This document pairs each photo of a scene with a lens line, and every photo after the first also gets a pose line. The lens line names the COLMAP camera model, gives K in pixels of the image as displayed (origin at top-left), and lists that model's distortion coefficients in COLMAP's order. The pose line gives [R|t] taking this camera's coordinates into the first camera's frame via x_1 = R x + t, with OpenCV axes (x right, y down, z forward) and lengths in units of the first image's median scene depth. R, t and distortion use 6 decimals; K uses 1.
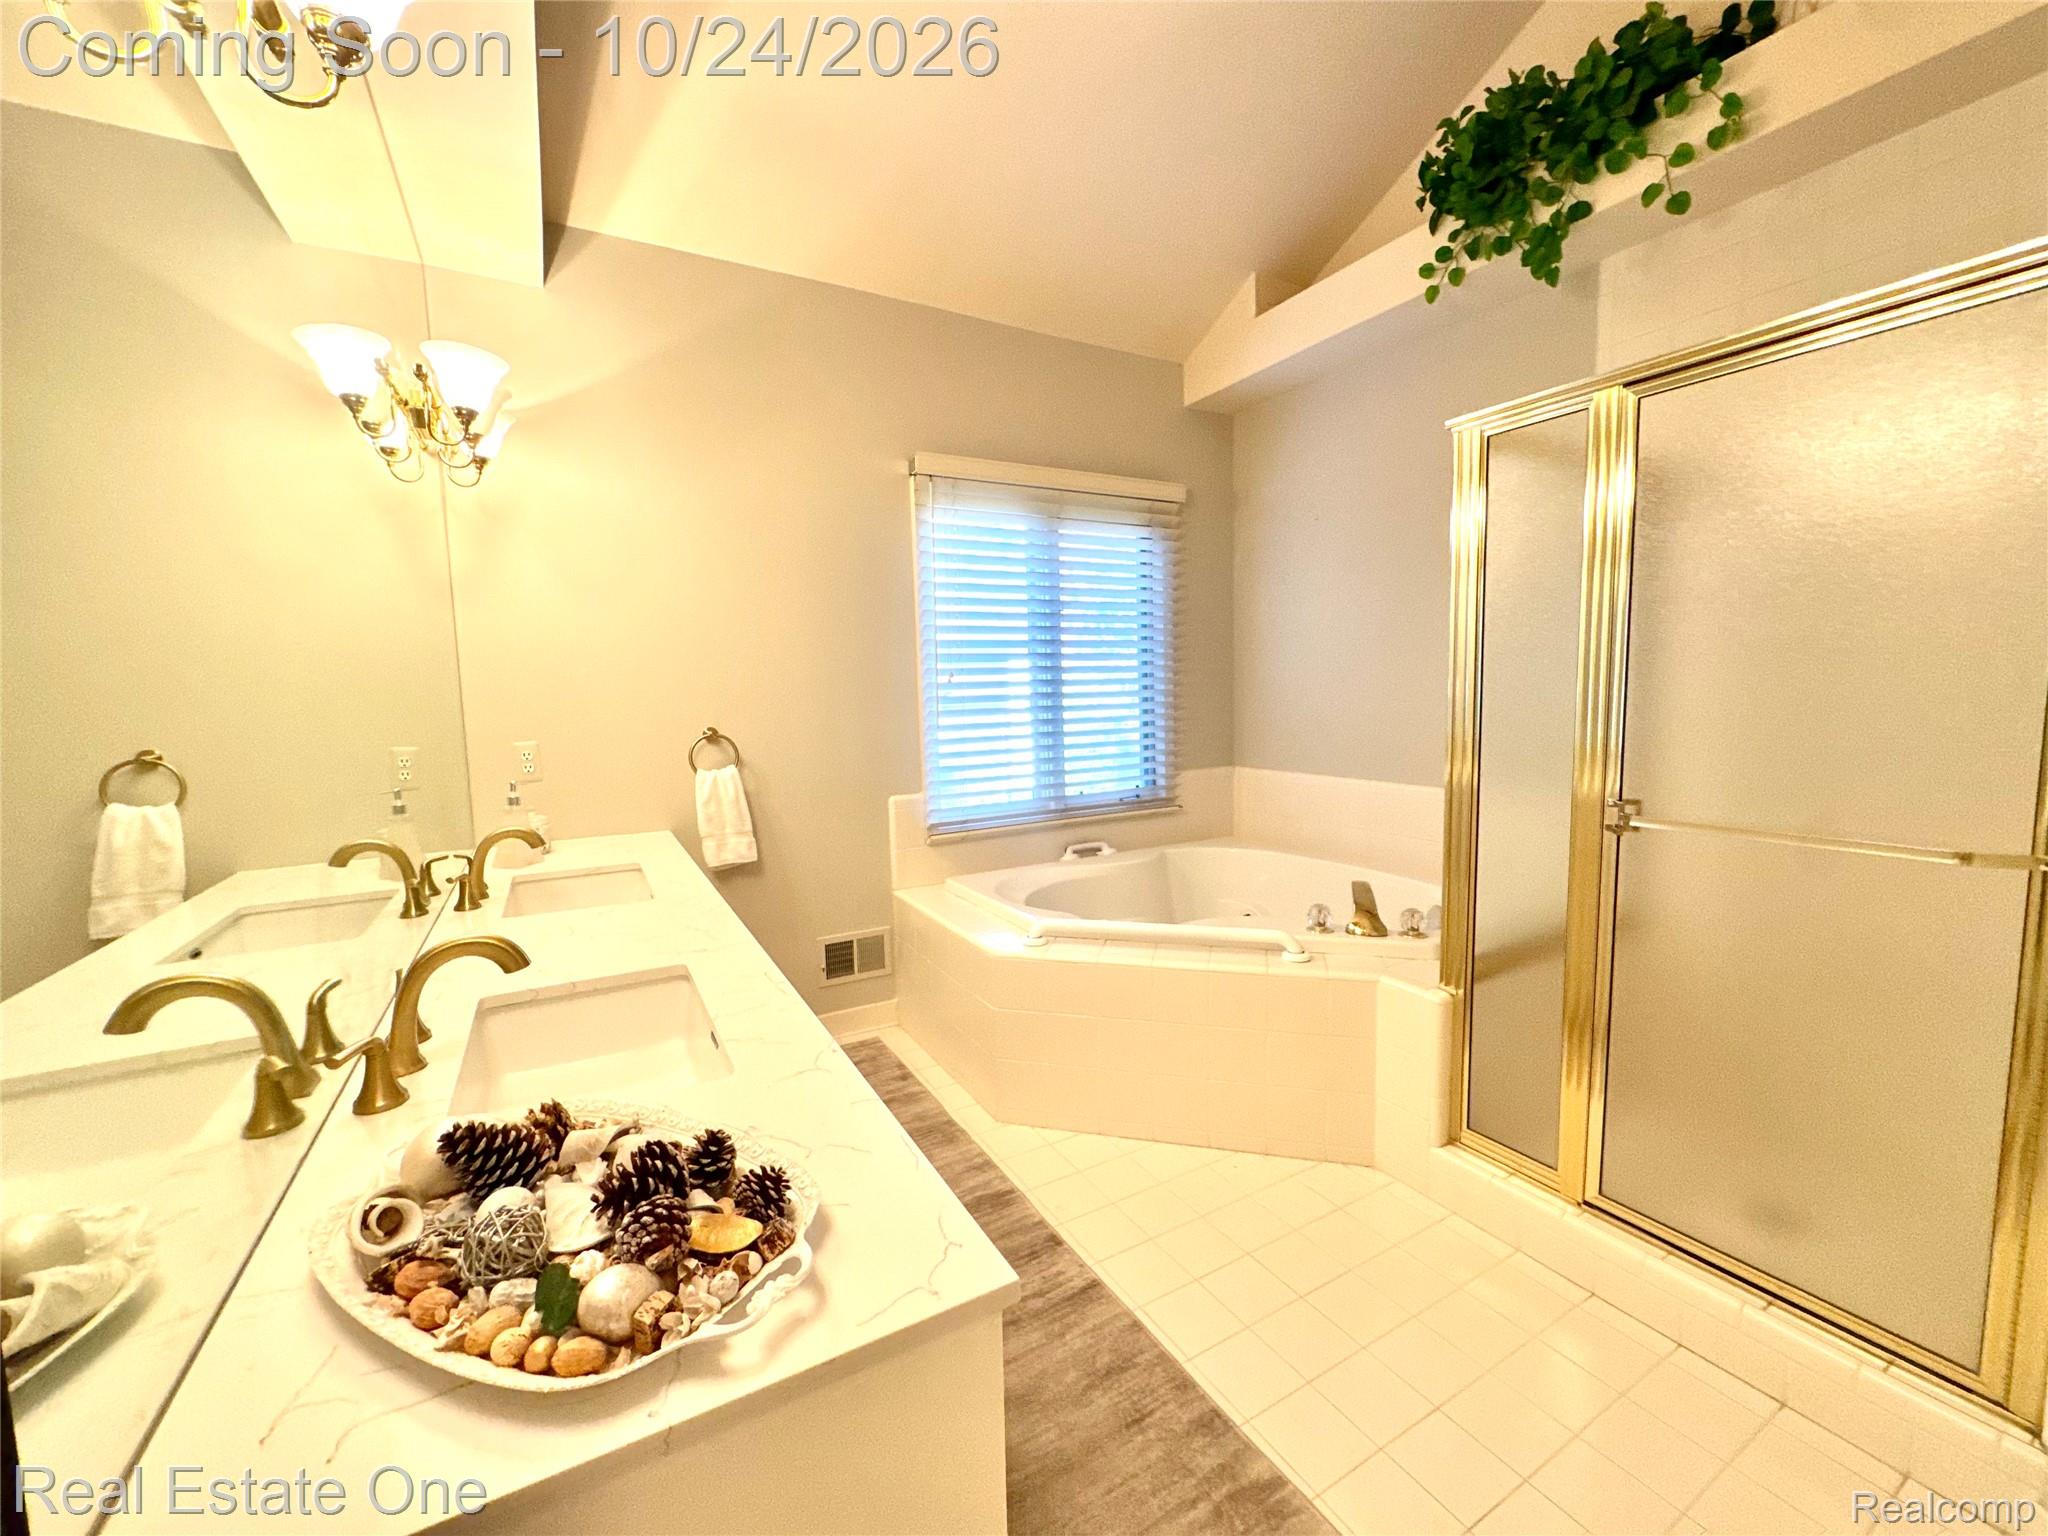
lens RADIAL K [[821.2, 0, 1022.6], [0, 821.2, 766.4], [0, 0, 1]] dist [-0.003218, -0.000050]
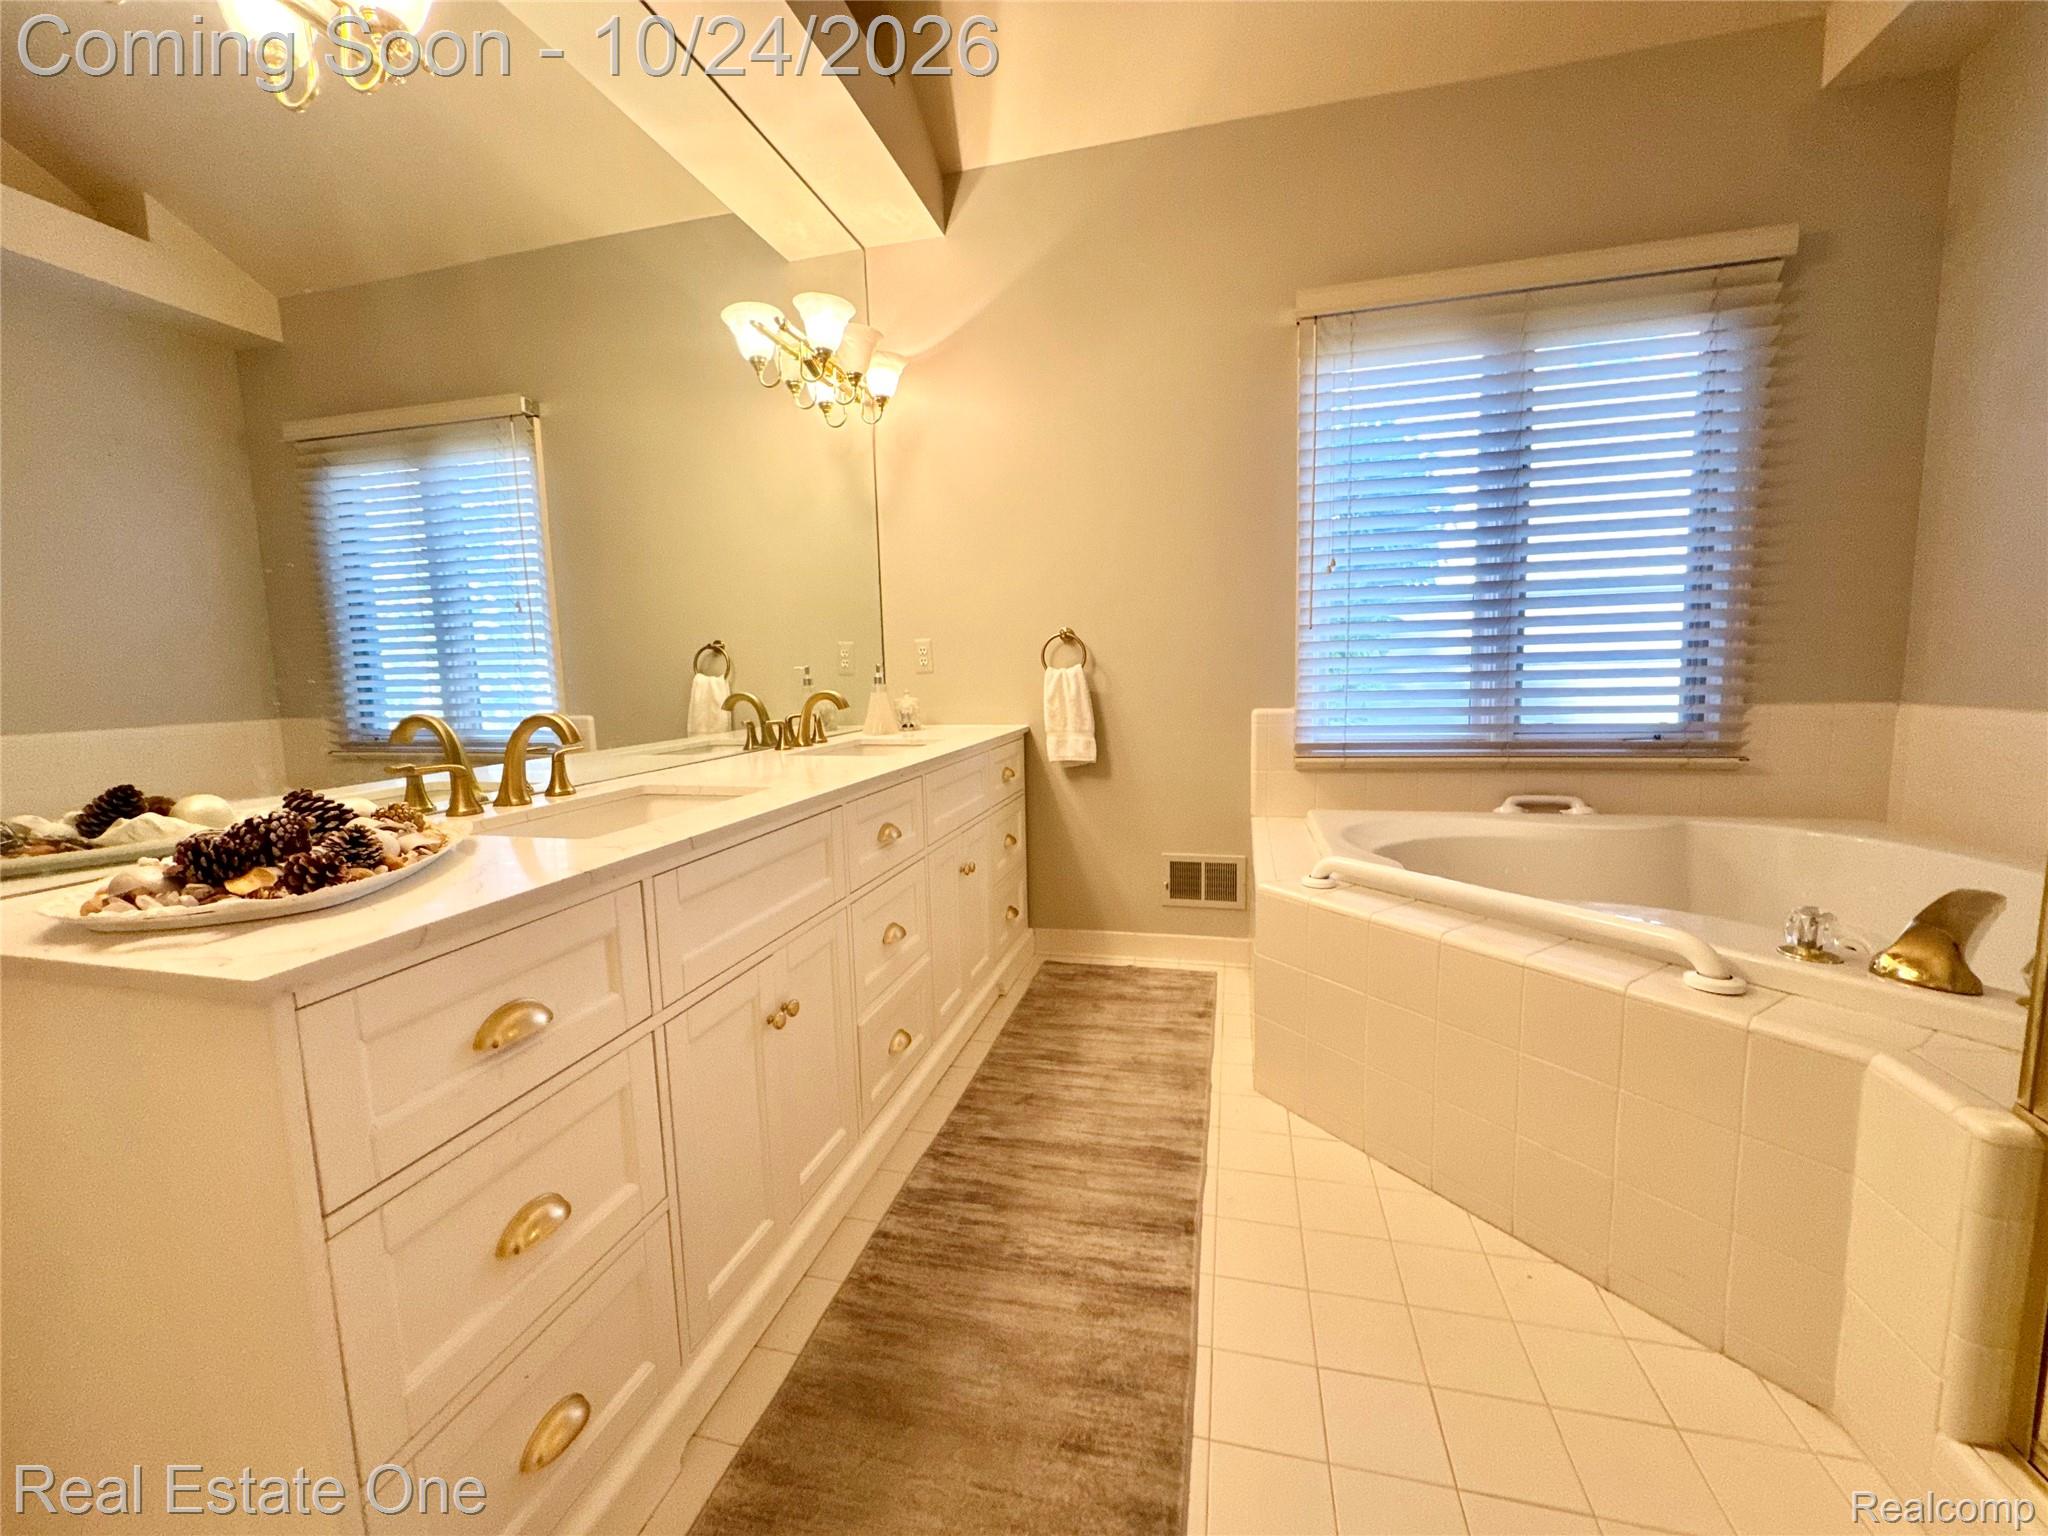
lens RADIAL K [[821.2, 0, 1023.2], [0, 821.2, 767.3], [0, 0, 1]] dist [-0.003218, -0.000050]
pose [[0.722606, 0.088890, -0.685521, 0.301996], [-0.057678, 0.995993, 0.068349, 0.059954], [0.688850, -0.009850, 0.724837, 0.218819]]
